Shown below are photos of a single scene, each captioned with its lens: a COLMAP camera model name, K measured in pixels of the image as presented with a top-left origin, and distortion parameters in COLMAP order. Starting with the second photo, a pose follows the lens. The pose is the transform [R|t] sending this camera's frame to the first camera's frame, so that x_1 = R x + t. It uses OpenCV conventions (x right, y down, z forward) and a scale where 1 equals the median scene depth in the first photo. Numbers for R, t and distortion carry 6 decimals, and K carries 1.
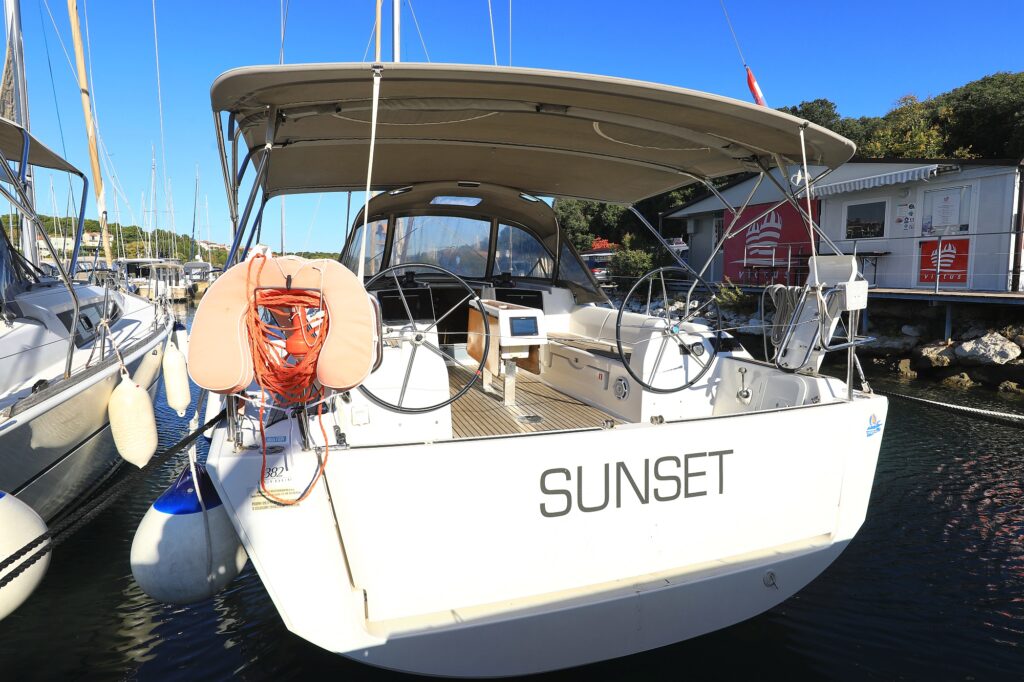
lens RADIAL K [[495.7, 0, 505.5], [0, 495.7, 313.8], [0, 0, 1]] dist [-0.003534, 0.000110]
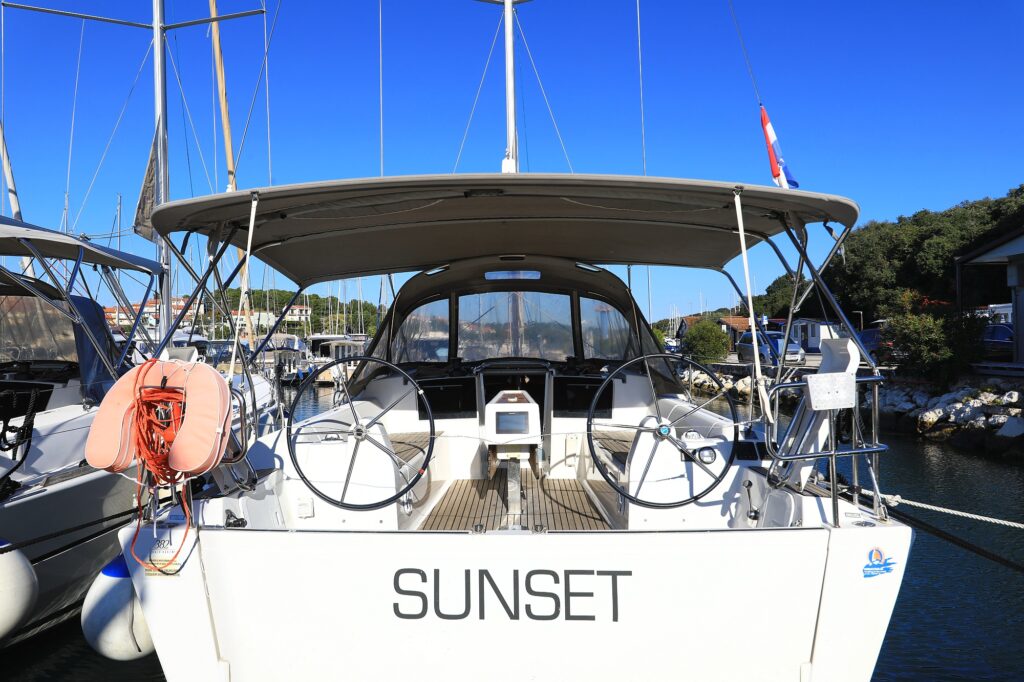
lens RADIAL K [[685.9, 0, 553.7], [0, 685.9, 345.0], [0, 0, 1]] dist [-0.004308, 0.000661]
pose [[0.947180, -0.016470, -0.320279, 0.625376], [-0.010094, 0.996654, -0.081105, -0.017013], [0.320543, 0.080054, 0.943845, -0.175060]]
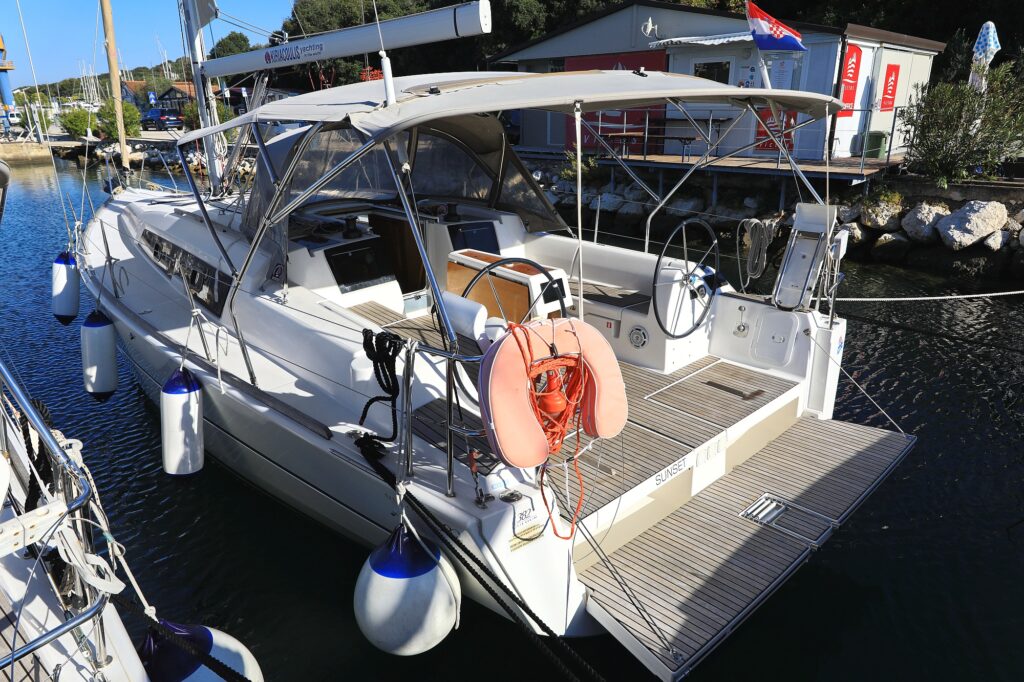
lens RADIAL K [[626.1, 0, 512.0], [0, 626.1, 341.0], [0, 0, 1]] dist [-0.003783, -0.000695]
pose [[0.907503, -0.160435, 0.388199, -0.657903], [0.046529, 0.956892, 0.286692, -0.291802], [-0.417460, -0.242112, 0.875847, -0.060654]]
